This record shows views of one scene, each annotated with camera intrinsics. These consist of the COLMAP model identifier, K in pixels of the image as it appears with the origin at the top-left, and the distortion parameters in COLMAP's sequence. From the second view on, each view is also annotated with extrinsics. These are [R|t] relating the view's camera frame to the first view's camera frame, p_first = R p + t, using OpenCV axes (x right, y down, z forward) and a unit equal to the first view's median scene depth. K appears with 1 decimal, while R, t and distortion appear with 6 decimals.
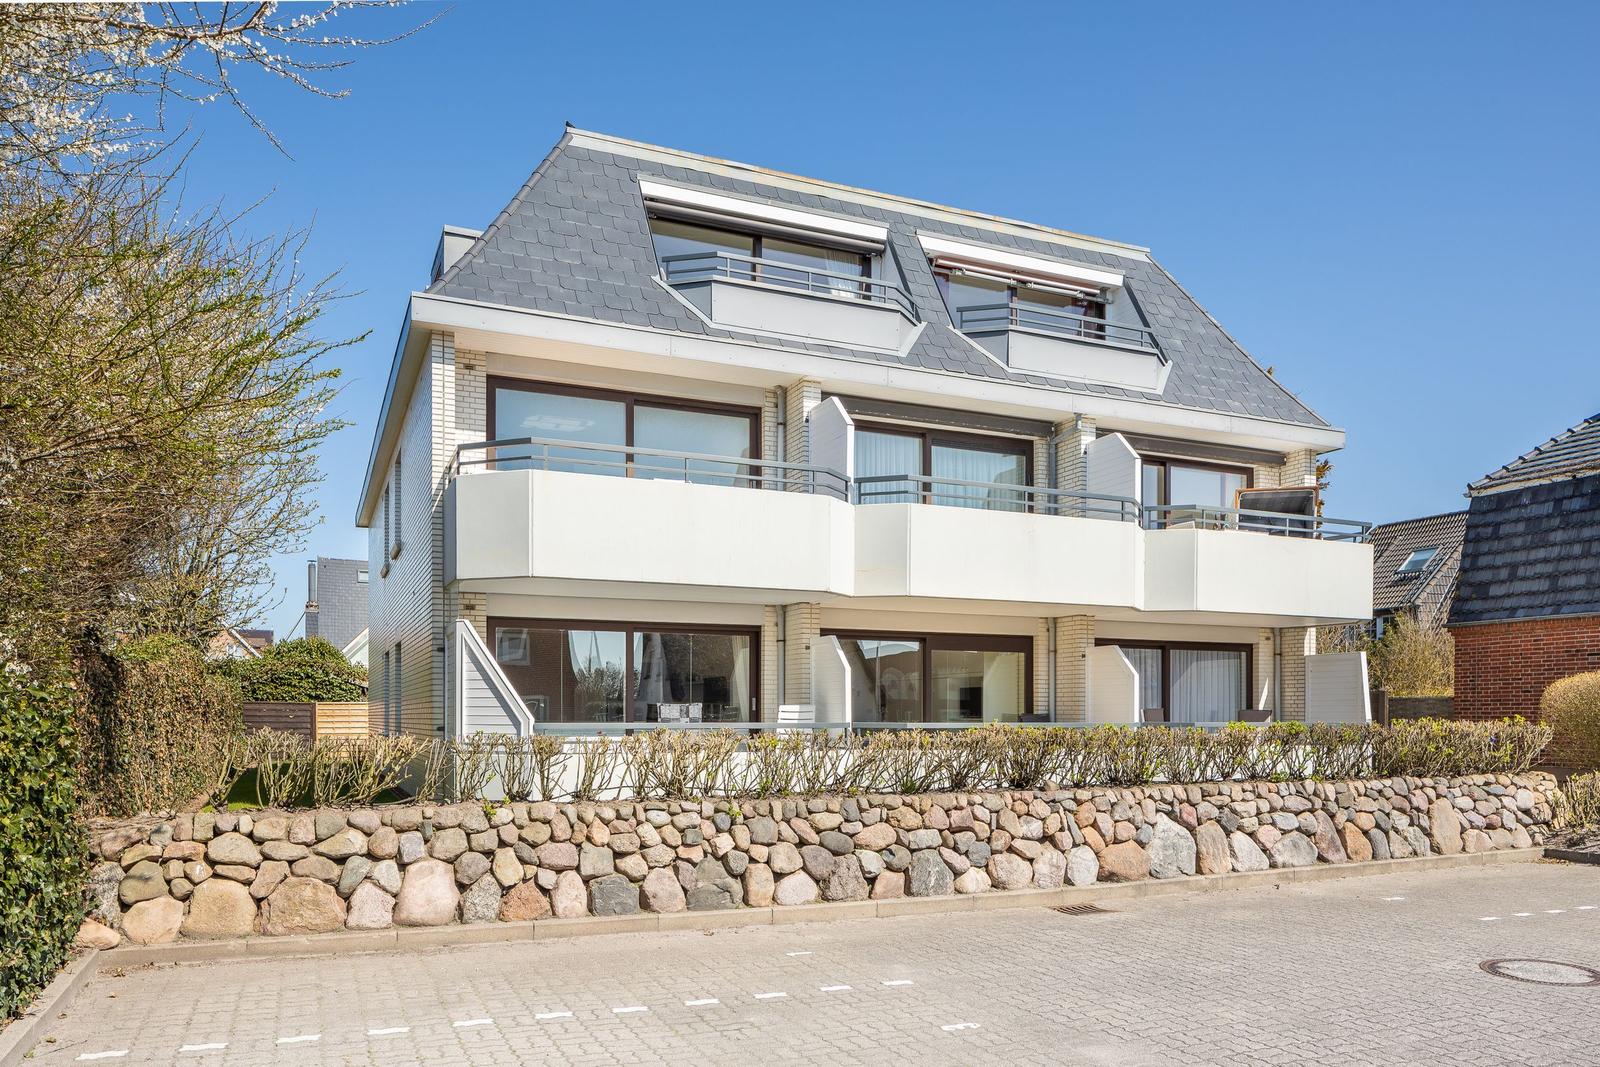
lens RADIAL K [[1130.7, 0, 798.3], [0, 1130.7, 530.5], [0, 0, 1]] dist [-0.001405, -0.001449]
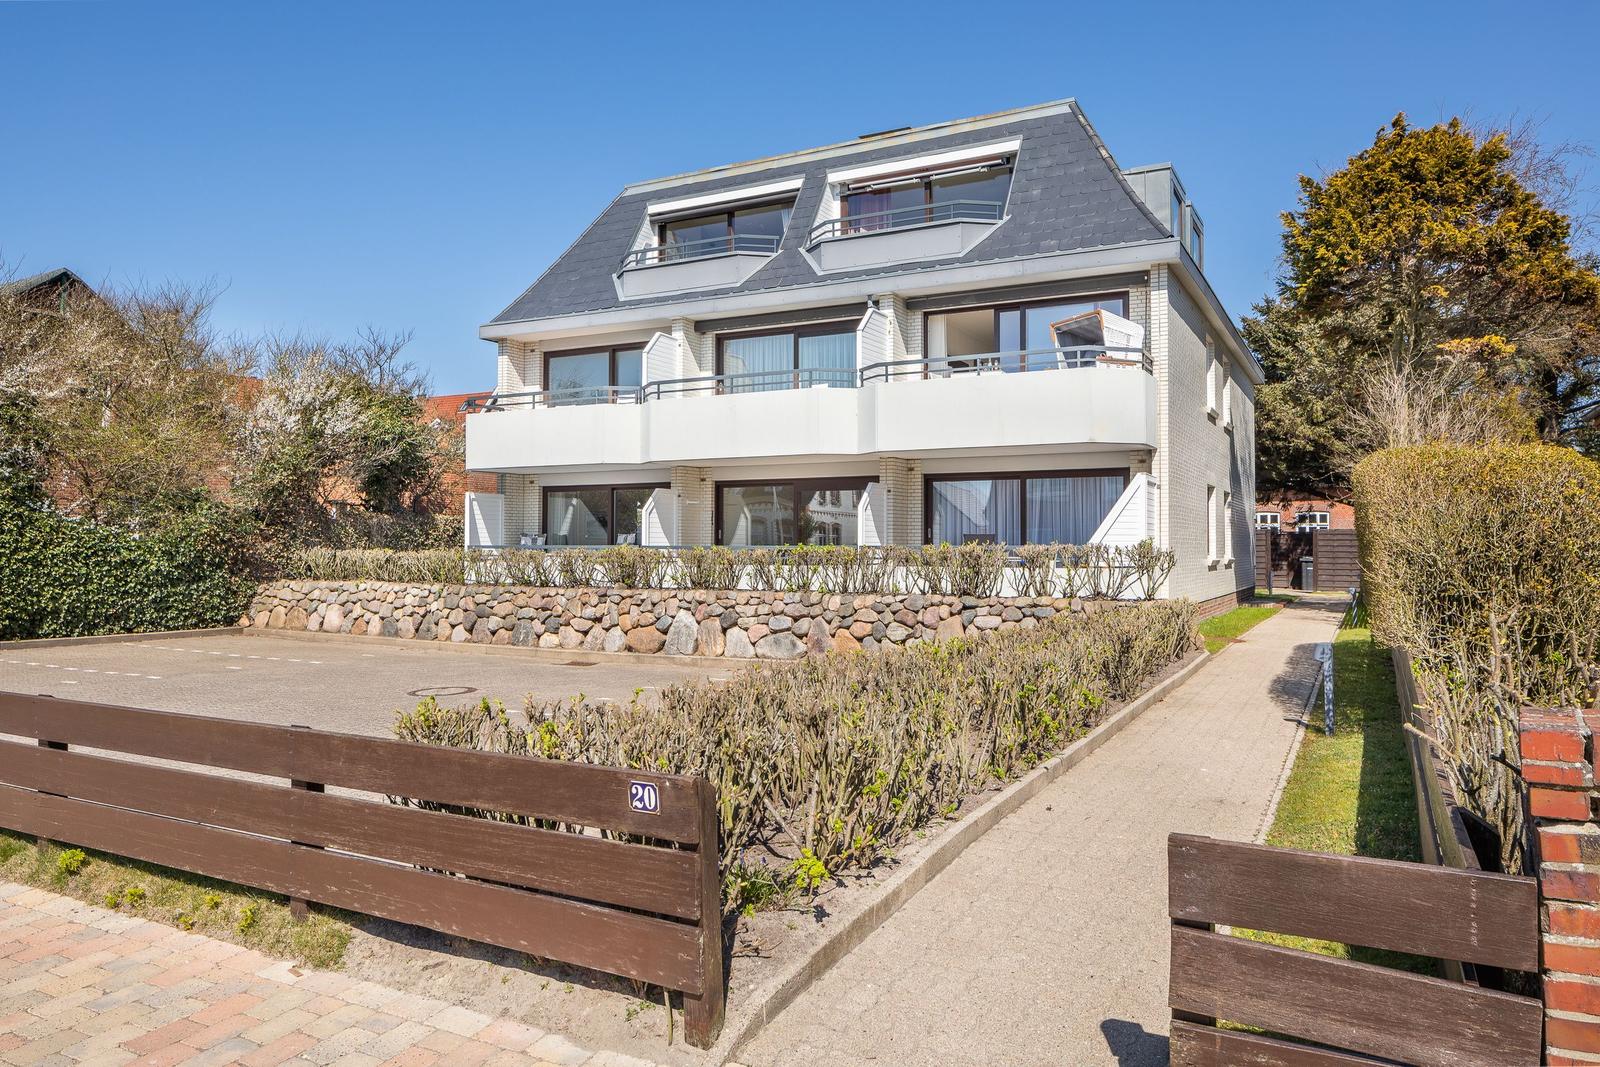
lens RADIAL K [[714.8, 0, 799.9], [0, 714.8, 533.0], [0, 0, 1]] dist [-0.000454, -0.000843]
pose [[0.743190, -0.000956, -0.669080, 0.851847], [0.113731, 0.985627, 0.124920, 0.055089], [0.659344, -0.168934, 0.732616, 0.395801]]
